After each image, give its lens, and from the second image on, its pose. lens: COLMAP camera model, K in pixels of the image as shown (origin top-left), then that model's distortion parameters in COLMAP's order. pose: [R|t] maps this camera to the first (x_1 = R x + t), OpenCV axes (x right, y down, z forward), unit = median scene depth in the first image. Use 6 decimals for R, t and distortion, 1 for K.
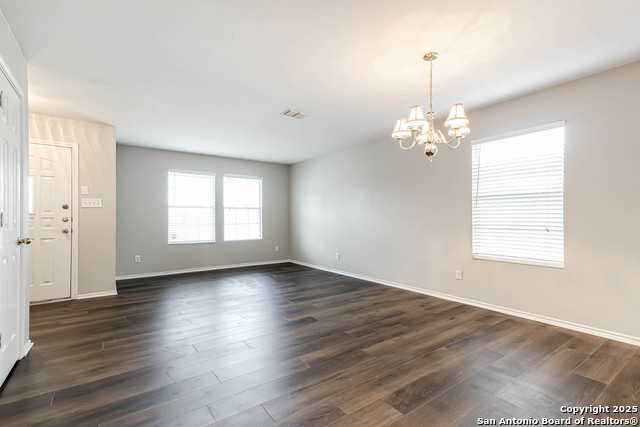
lens RADIAL K [[287.8, 0, 317.8], [0, 287.8, 217.1], [0, 0, 1]] dist [0.029359, 0.000431]
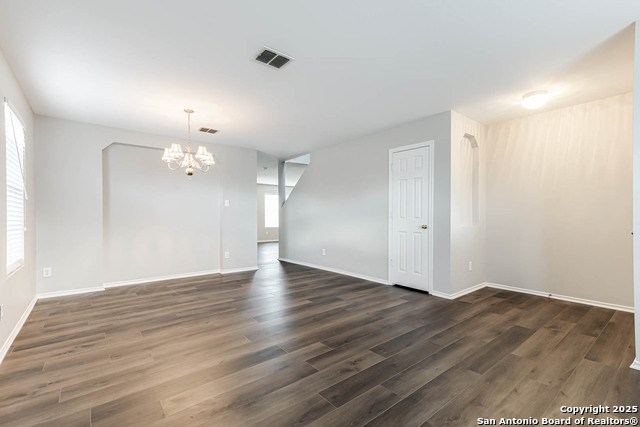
lens RADIAL K [[287.8, 0, 317.8], [0, 287.8, 217.1], [0, 0, 1]] dist [0.029359, 0.000431]
pose [[-0.999662, 0.002903, -0.025824, -0.184479], [0.002876, 0.999995, 0.001104, 0.006948], [0.025827, 0.001029, -0.999666, 1.933211]]
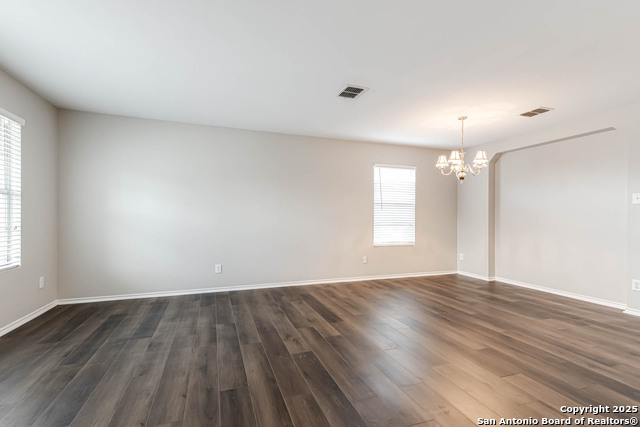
lens RADIAL K [[287.8, 0, 317.8], [0, 287.8, 217.1], [0, 0, 1]] dist [0.029359, 0.000431]
pose [[0.291061, 0.001678, 0.956703, -1.038232], [-0.009323, 0.999956, 0.001082, -0.000235], [-0.956659, -0.009234, 0.291064, 0.974875]]
